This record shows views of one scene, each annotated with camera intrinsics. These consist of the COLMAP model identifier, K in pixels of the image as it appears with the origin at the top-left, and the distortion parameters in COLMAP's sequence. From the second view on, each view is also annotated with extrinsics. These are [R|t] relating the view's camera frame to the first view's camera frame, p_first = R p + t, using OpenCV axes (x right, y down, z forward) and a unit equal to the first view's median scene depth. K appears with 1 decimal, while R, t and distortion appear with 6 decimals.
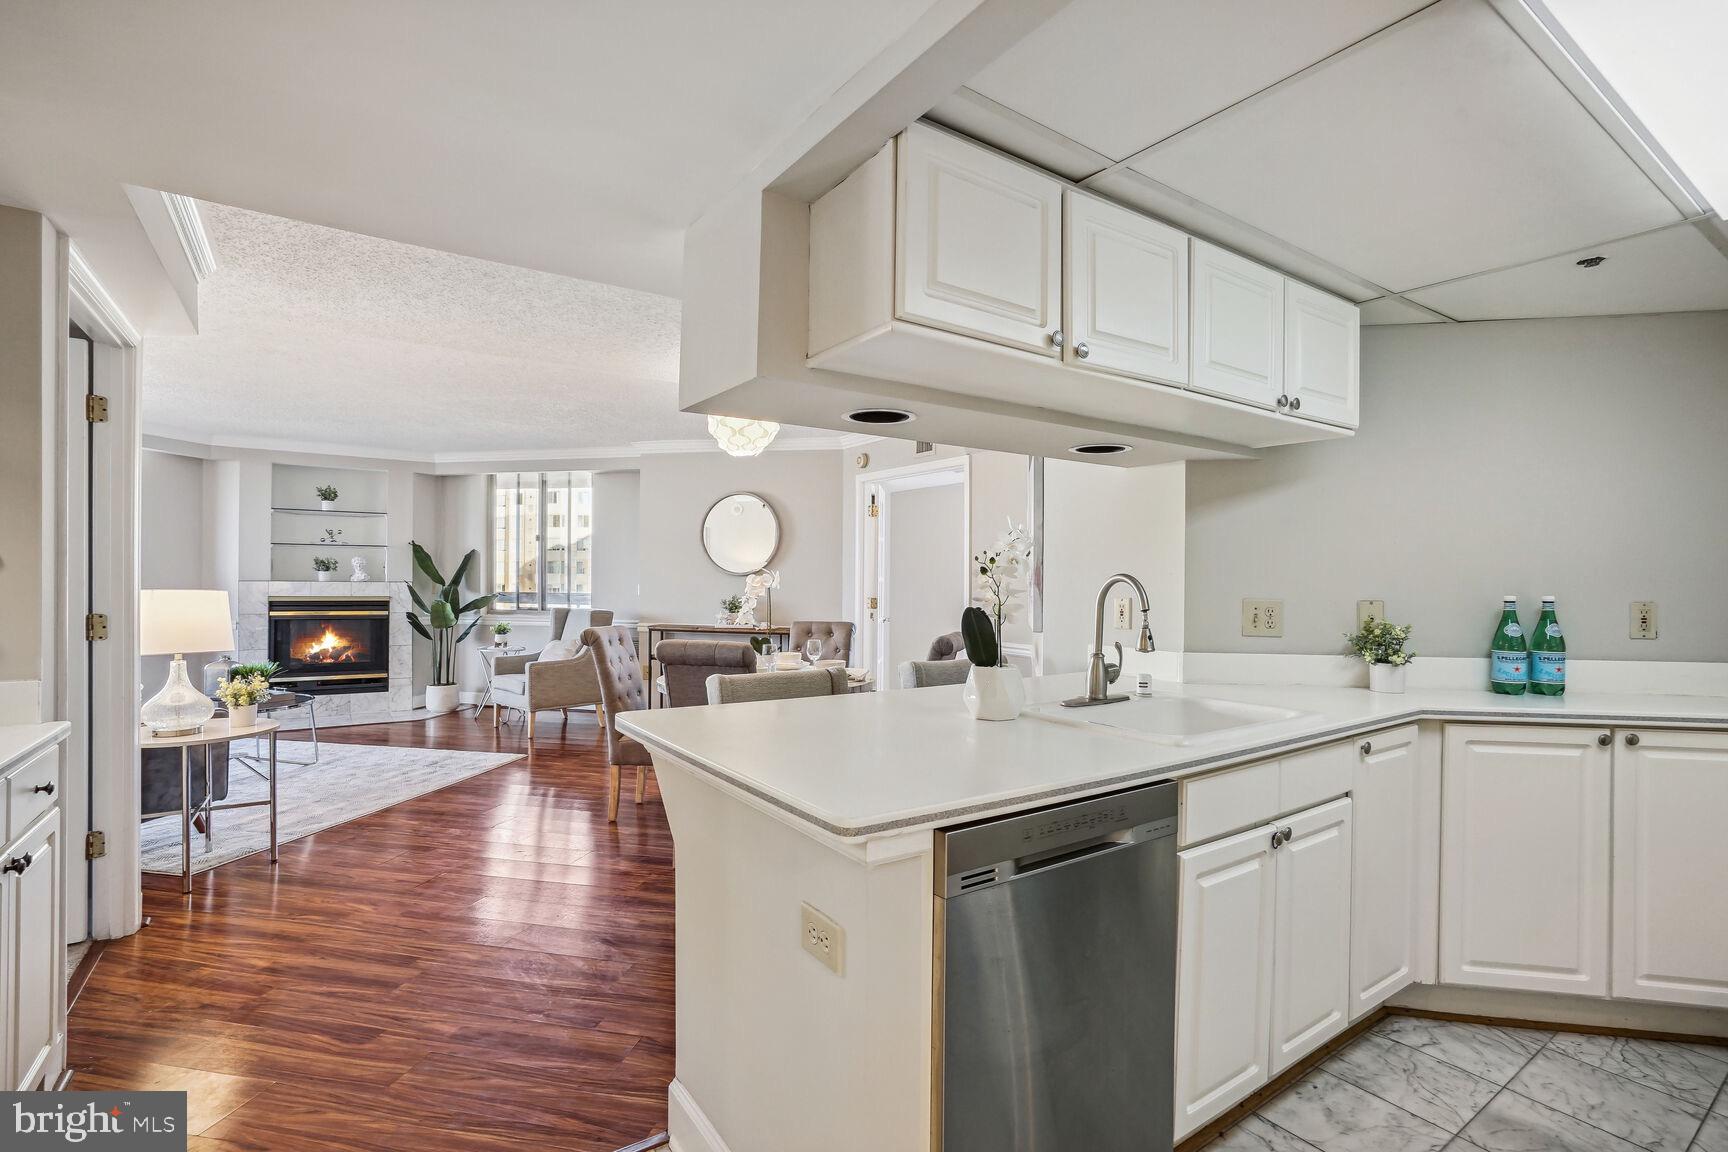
lens RADIAL K [[799.9, 0, 864.6], [0, 799.9, 582.3], [0, 0, 1]] dist [-0.056259, 0.031509]
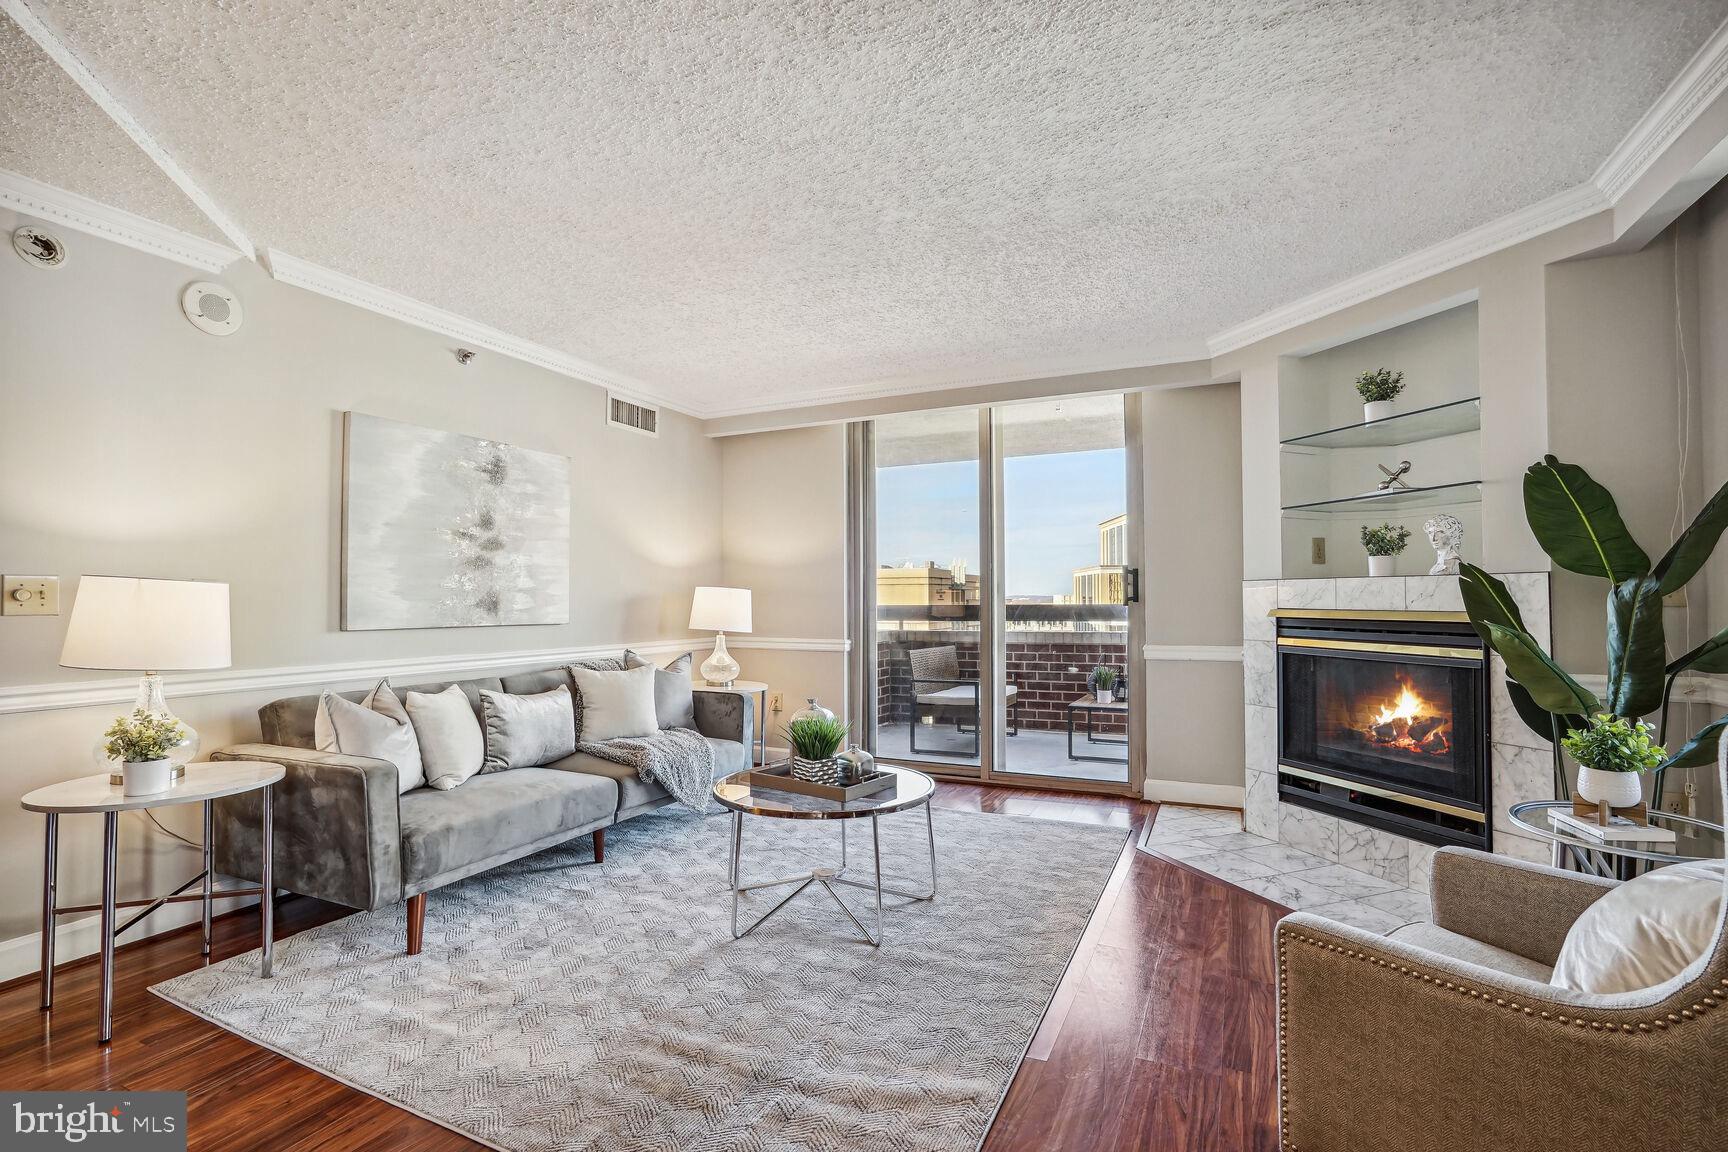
lens RADIAL K [[799.9, 0, 864.6], [0, 799.9, 582.3], [0, 0, 1]] dist [-0.056259, 0.031509]
pose [[-0.263457, -0.027441, -0.964281, -0.163768], [-0.000779, 0.999601, -0.028233, 0.014876], [0.964671, -0.006687, -0.263373, 0.826166]]
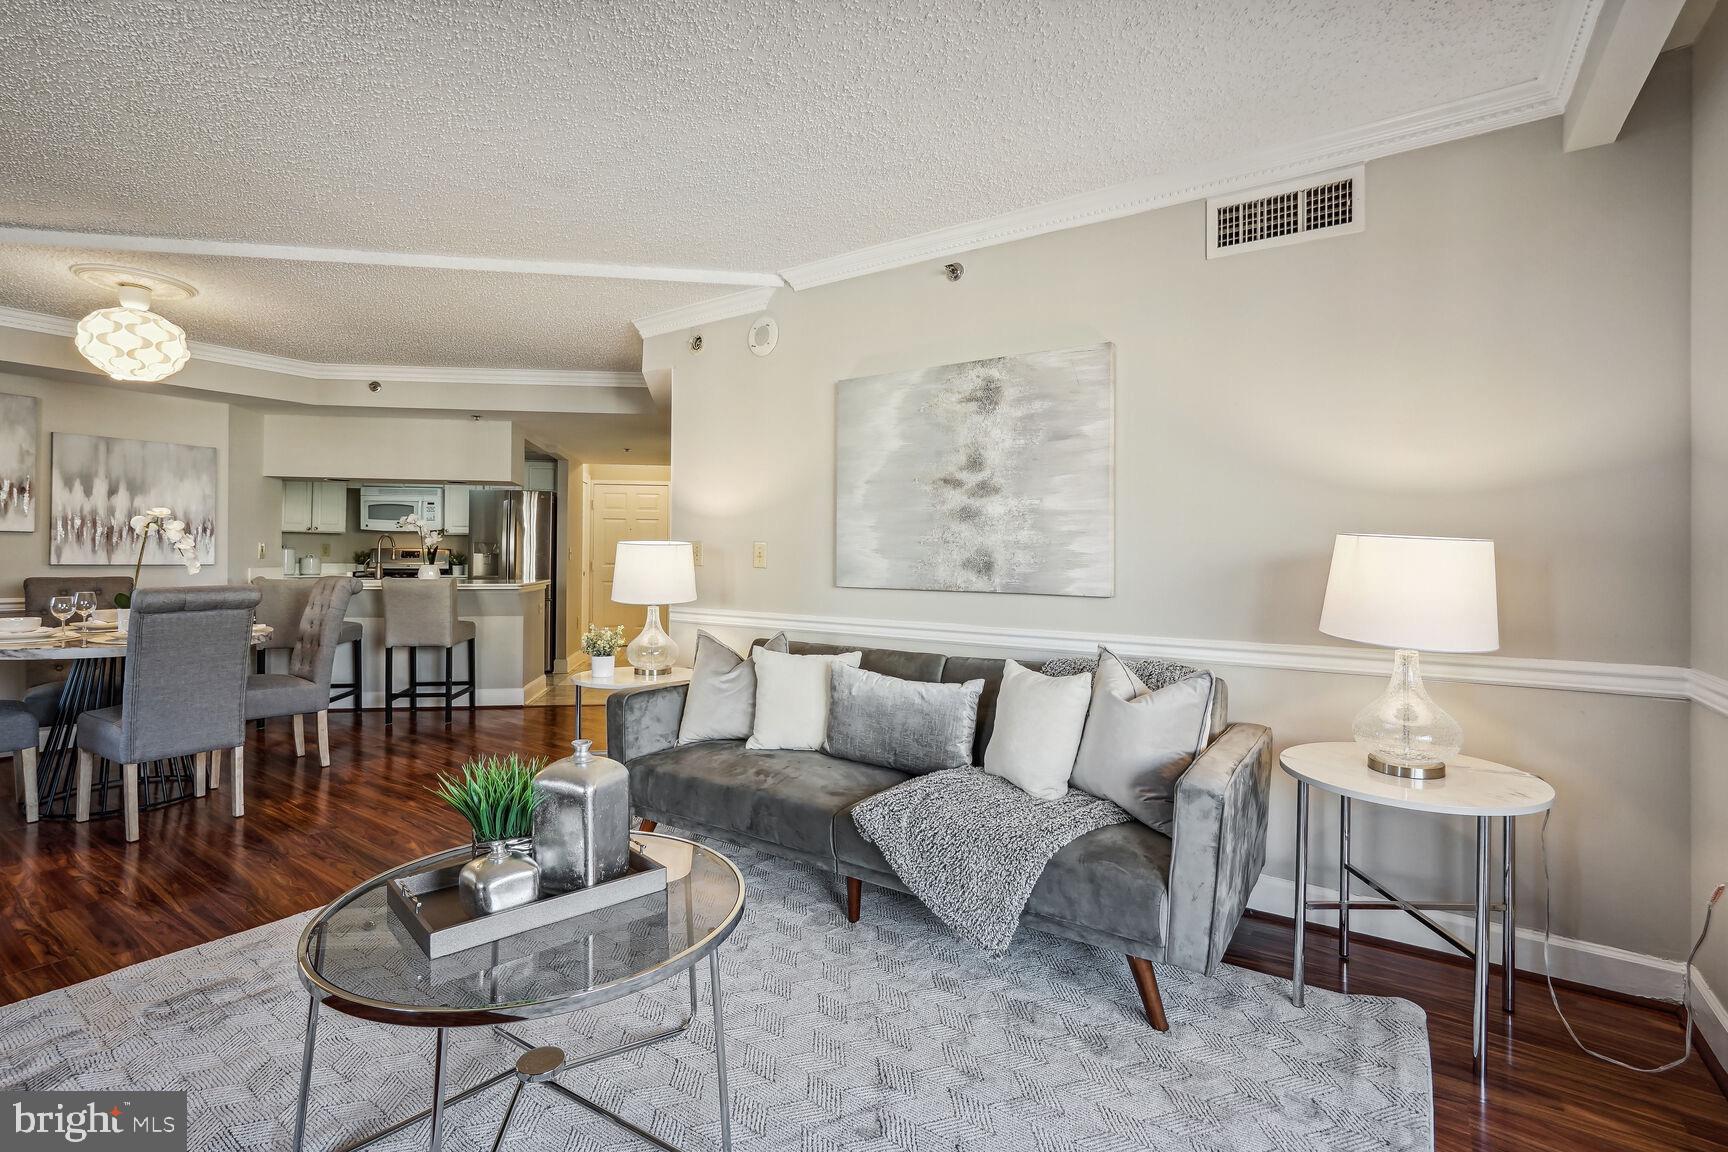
lens RADIAL K [[802.8, 0, 865.6], [0, 802.8, 545.5], [0, 0, 1]] dist [-0.060675, 0.045517]
pose [[-0.910615, -0.007519, 0.413188, -0.729396], [-0.013539, 0.999841, -0.011644, 0.010309], [-0.413035, -0.016198, -0.910571, 0.859517]]
